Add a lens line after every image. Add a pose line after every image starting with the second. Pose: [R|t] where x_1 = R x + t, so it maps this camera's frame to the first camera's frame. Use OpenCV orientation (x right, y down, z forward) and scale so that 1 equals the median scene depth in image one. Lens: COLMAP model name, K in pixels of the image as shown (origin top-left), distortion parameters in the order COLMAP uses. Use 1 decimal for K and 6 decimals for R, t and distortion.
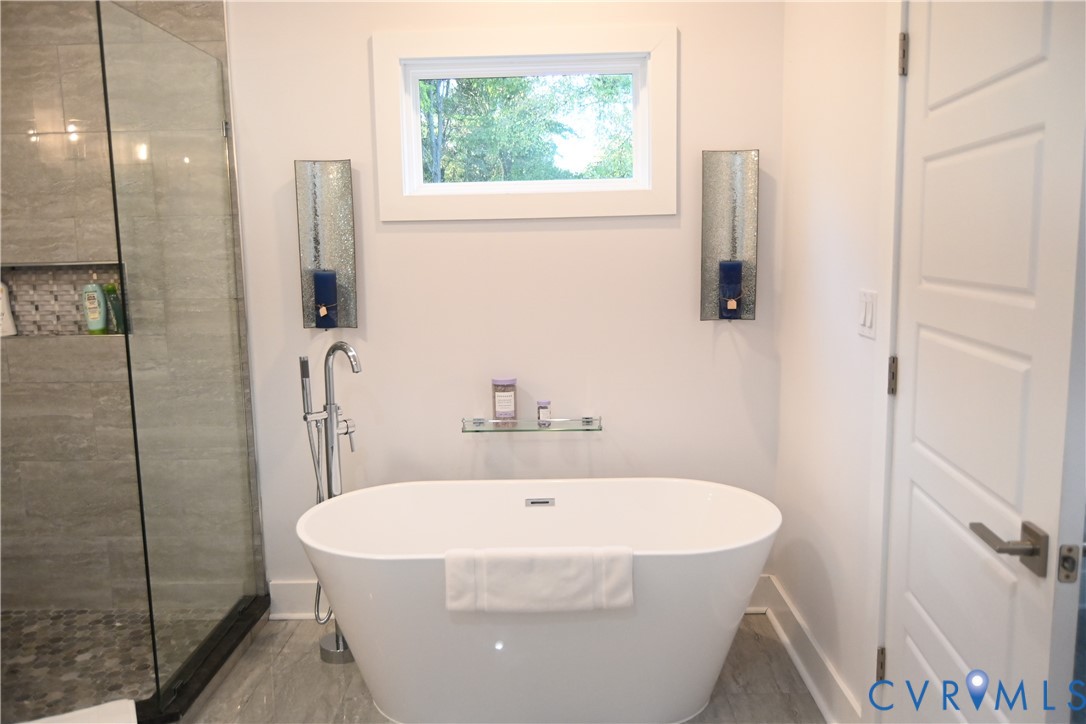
lens RADIAL K [[850.0, 0, 543.0], [0, 850.0, 362.0], [0, 0, 1]] dist [-0.014978, 0.005025]
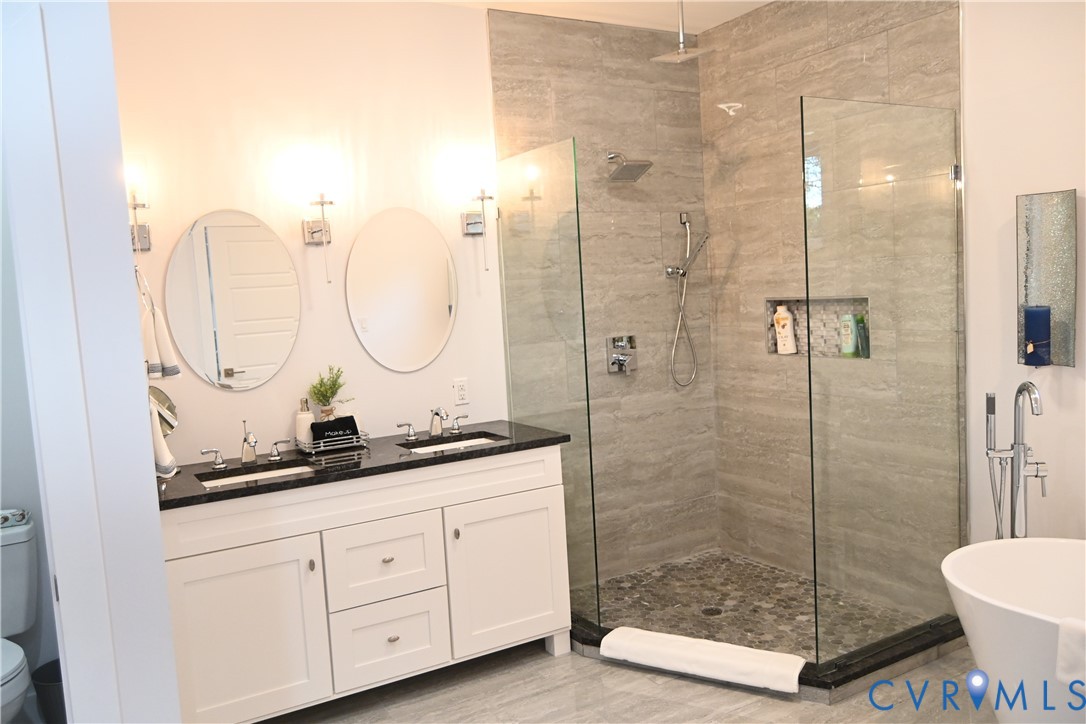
lens RADIAL K [[850.0, 0, 543.0], [0, 850.0, 362.0], [0, 0, 1]] dist [-0.014978, 0.005025]
pose [[0.519032, 0.066837, -0.852138, 0.271348], [-0.074994, 0.996654, 0.032494, -0.032527], [0.851458, 0.047040, 0.522308, 0.014708]]
